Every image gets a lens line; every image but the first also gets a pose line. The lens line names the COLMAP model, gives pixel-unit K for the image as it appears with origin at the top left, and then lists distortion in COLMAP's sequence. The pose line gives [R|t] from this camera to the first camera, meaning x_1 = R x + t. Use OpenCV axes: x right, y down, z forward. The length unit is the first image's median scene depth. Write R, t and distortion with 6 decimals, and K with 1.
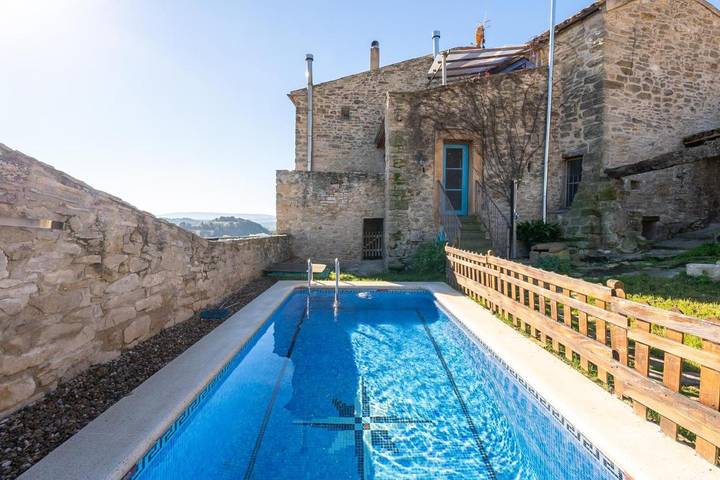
lens RADIAL K [[337.0, 0, 358.7], [0, 337.0, 220.5], [0, 0, 1]] dist [-0.001723, -0.000055]
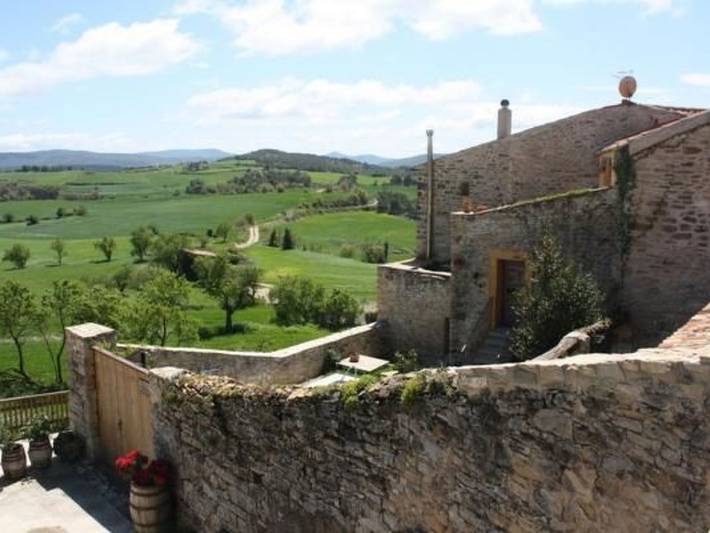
lens RADIAL K [[576.8, 0, 355.0], [0, 576.8, 266.5], [0, 0, 1]] dist [-0.005416, -0.001364]
pose [[0.842113, 0.054399, -0.536550, 0.575634], [0.005392, 0.994001, 0.109242, -0.283827], [0.539274, -0.094887, 0.836768, -0.519210]]
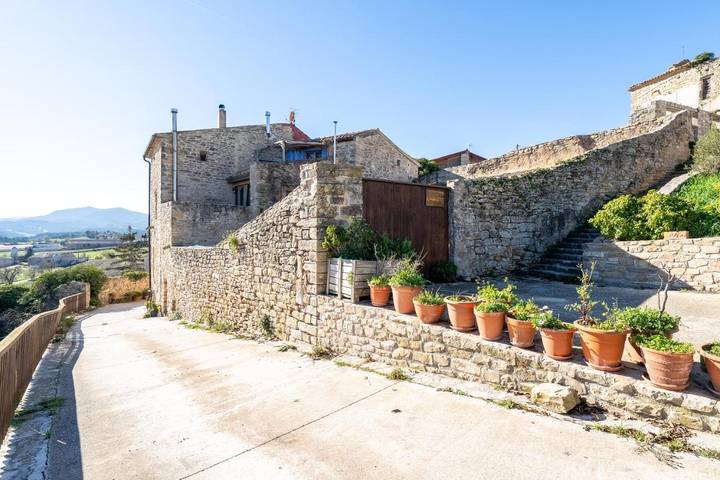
lens RADIAL K [[337.0, 0, 358.7], [0, 337.0, 220.5], [0, 0, 1]] dist [-0.001723, -0.000055]
pose [[0.795557, -0.000243, 0.605879, -0.371113], [0.007696, 0.999923, -0.009704, -0.037347], [-0.605830, 0.012383, 0.795498, -0.479070]]
